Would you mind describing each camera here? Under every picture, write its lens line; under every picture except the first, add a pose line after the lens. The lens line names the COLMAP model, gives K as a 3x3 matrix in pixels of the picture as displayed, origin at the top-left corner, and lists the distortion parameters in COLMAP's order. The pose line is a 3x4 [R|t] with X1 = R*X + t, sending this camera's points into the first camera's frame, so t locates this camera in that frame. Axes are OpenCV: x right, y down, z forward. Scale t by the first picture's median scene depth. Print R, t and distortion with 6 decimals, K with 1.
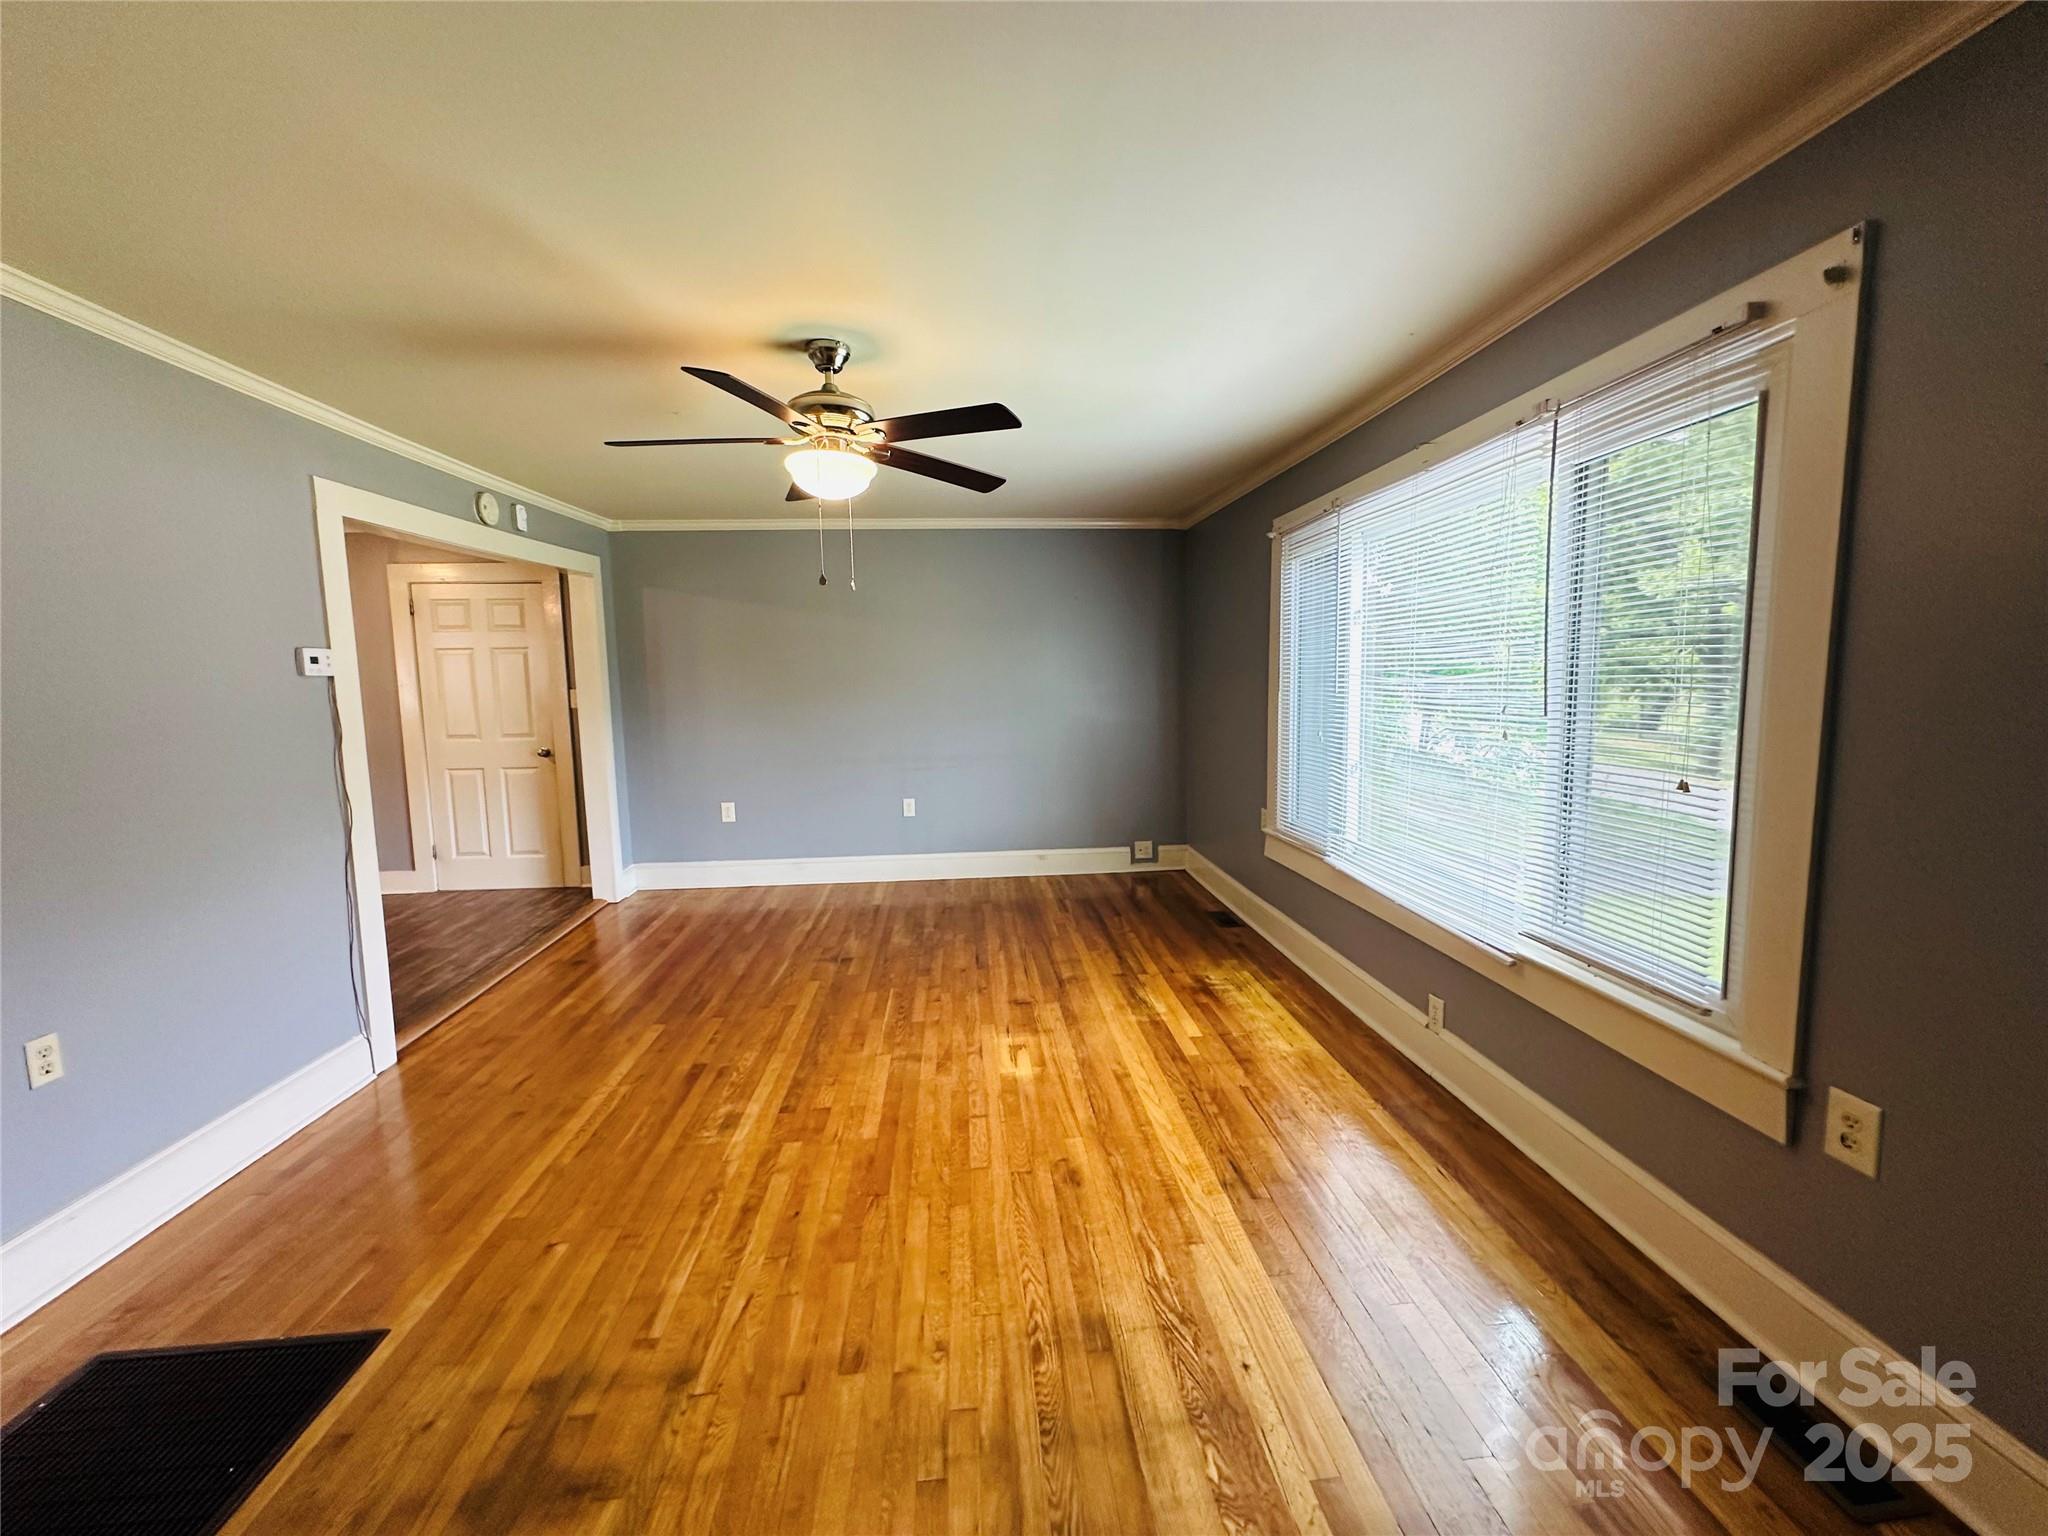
lens RADIAL K [[817.2, 0, 1024.0], [0, 817.2, 768.0], [0, 0, 1]] dist [-0.002078, 0.000224]
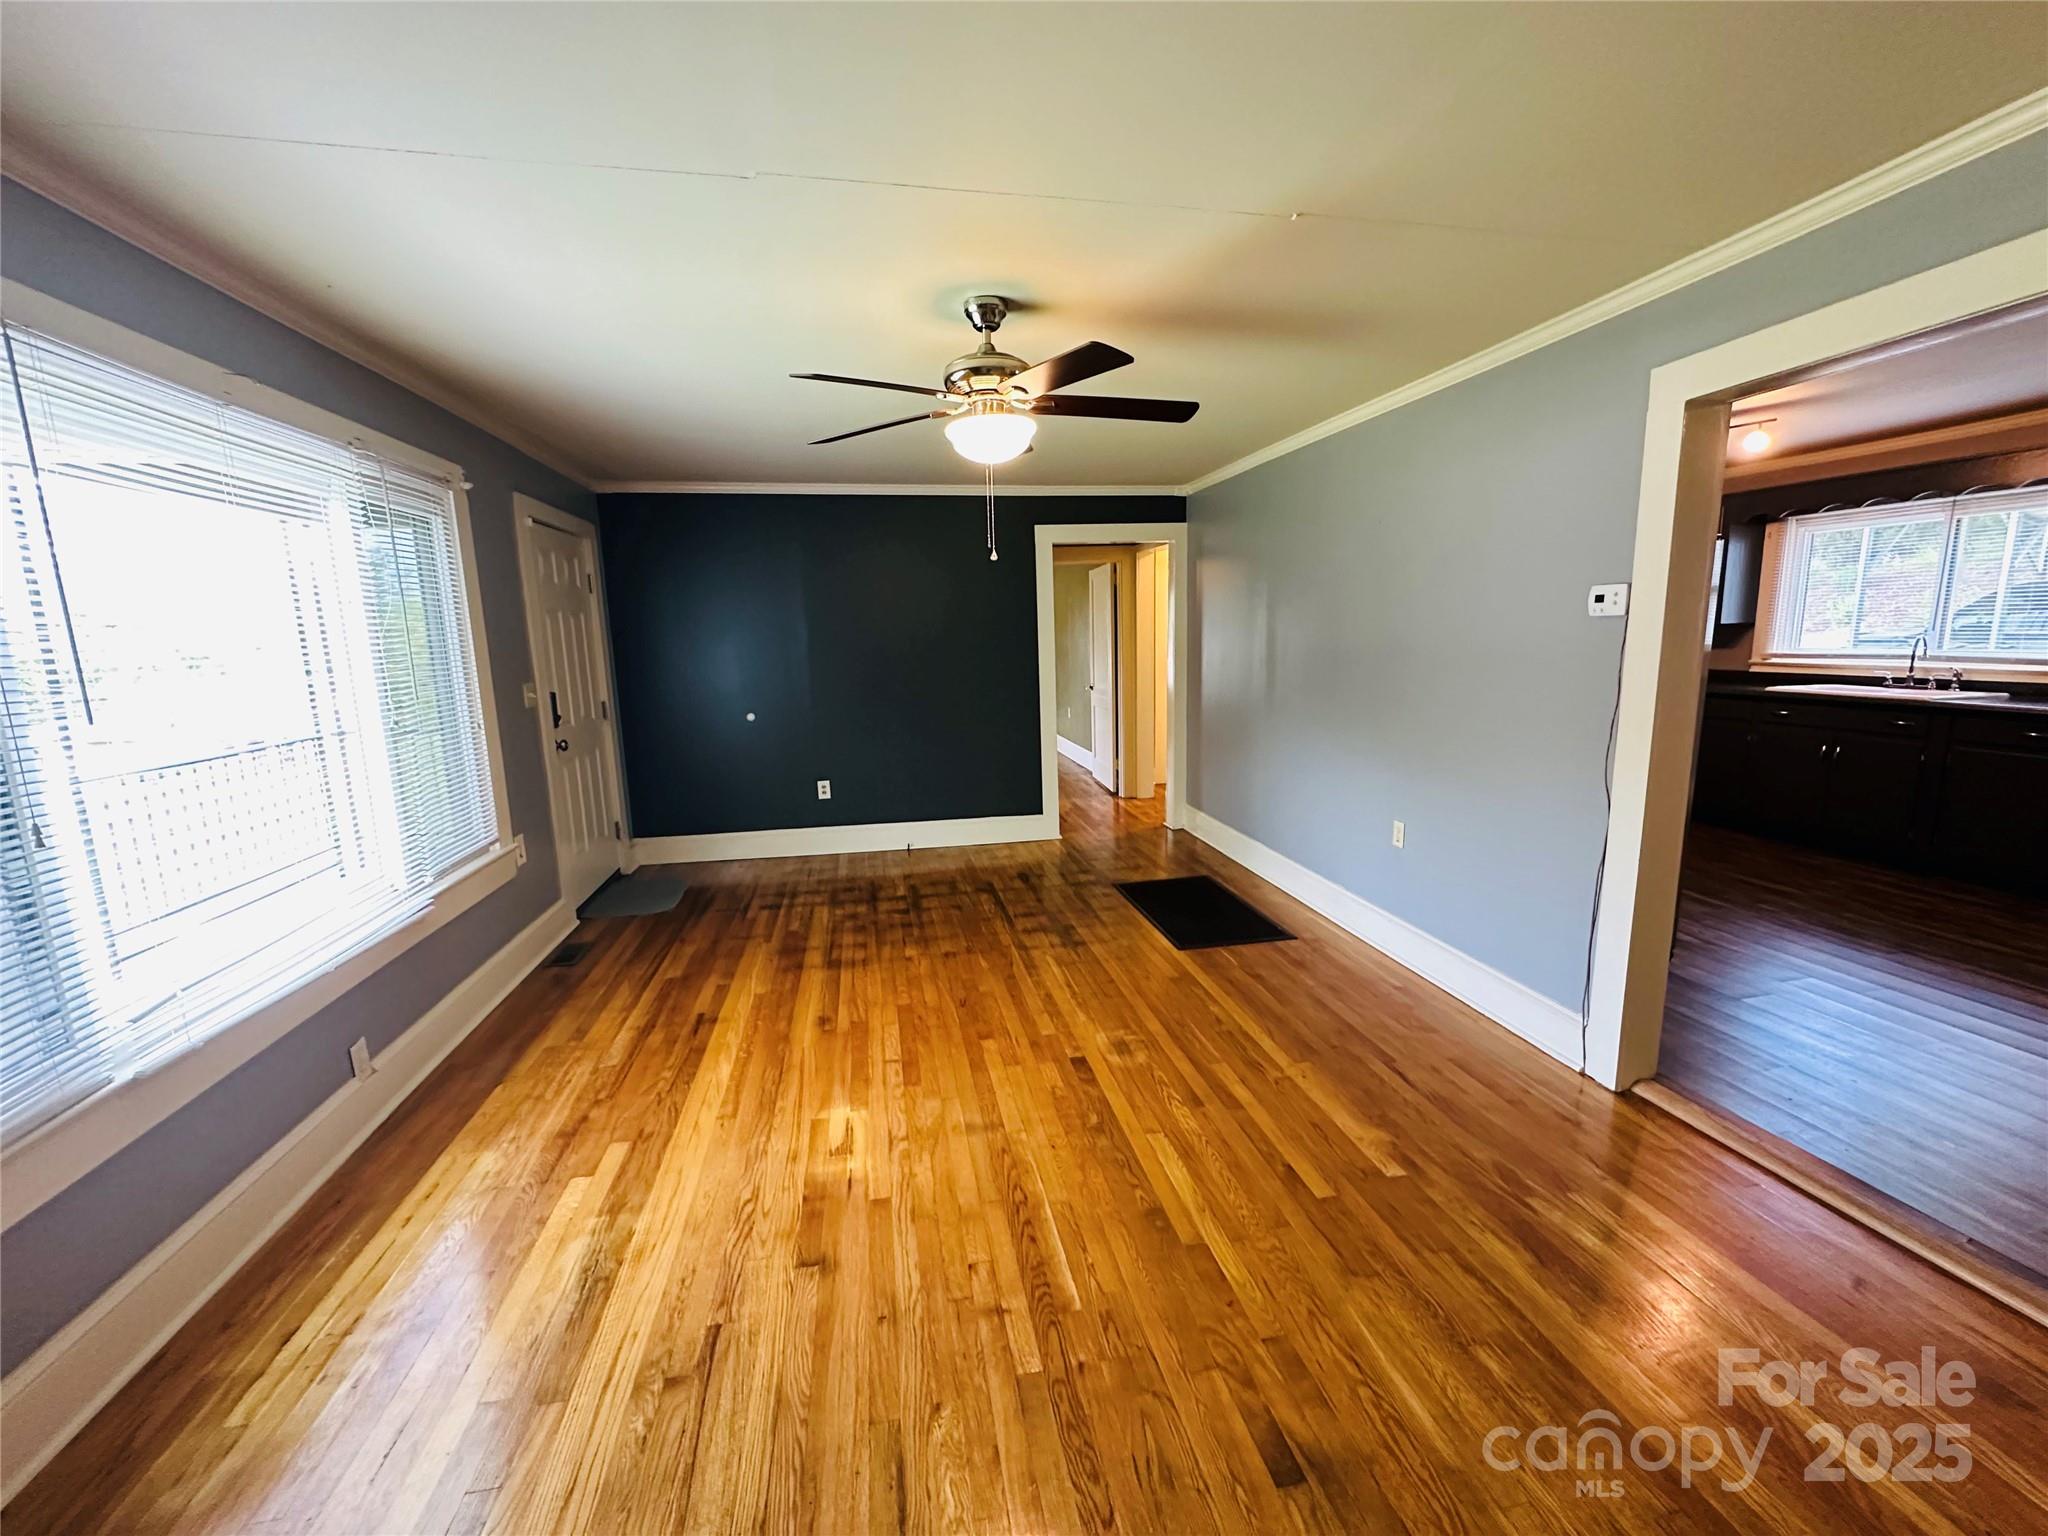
lens RADIAL K [[817.2, 0, 1024.0], [0, 817.2, 768.0], [0, 0, 1]] dist [-0.002078, 0.000224]
pose [[-0.993294, 0.060953, -0.098242, -0.137613], [0.032167, 0.961884, 0.271559, -0.218556], [0.111050, 0.266578, -0.957394, 1.850245]]
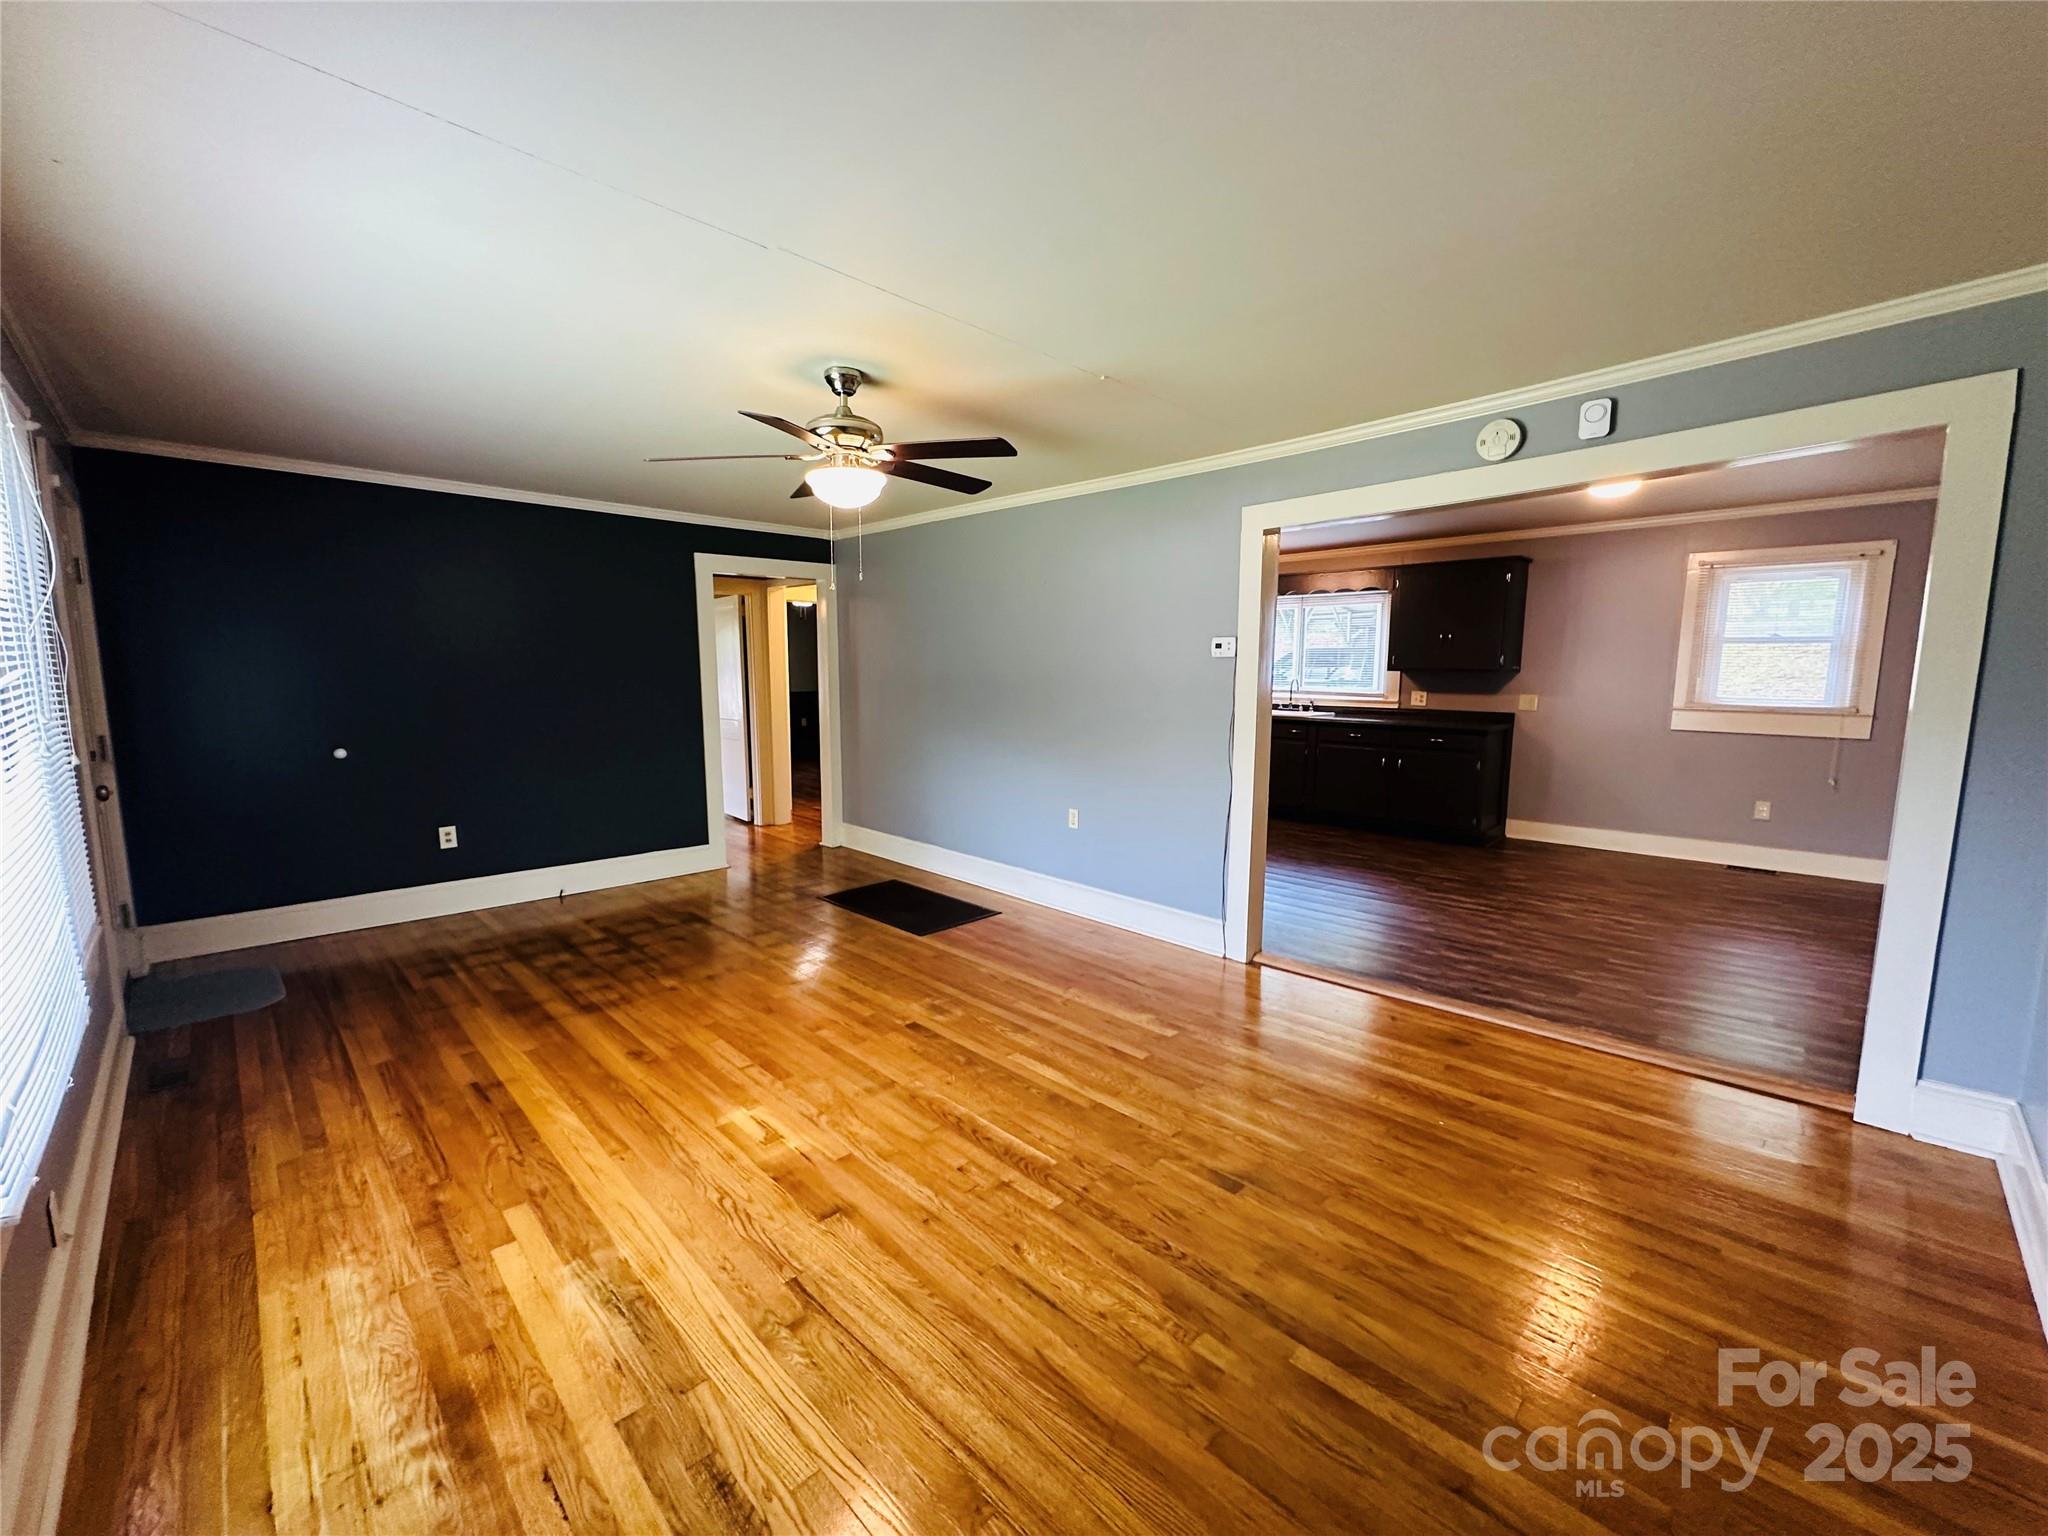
lens RADIAL K [[817.2, 0, 1024.0], [0, 817.2, 768.0], [0, 0, 1]] dist [-0.002078, 0.000224]
pose [[-0.763517, 0.097198, -0.638432, 0.308086], [-0.058082, 0.974266, 0.217789, -0.215335], [0.643171, 0.203367, -0.738223, 1.874864]]
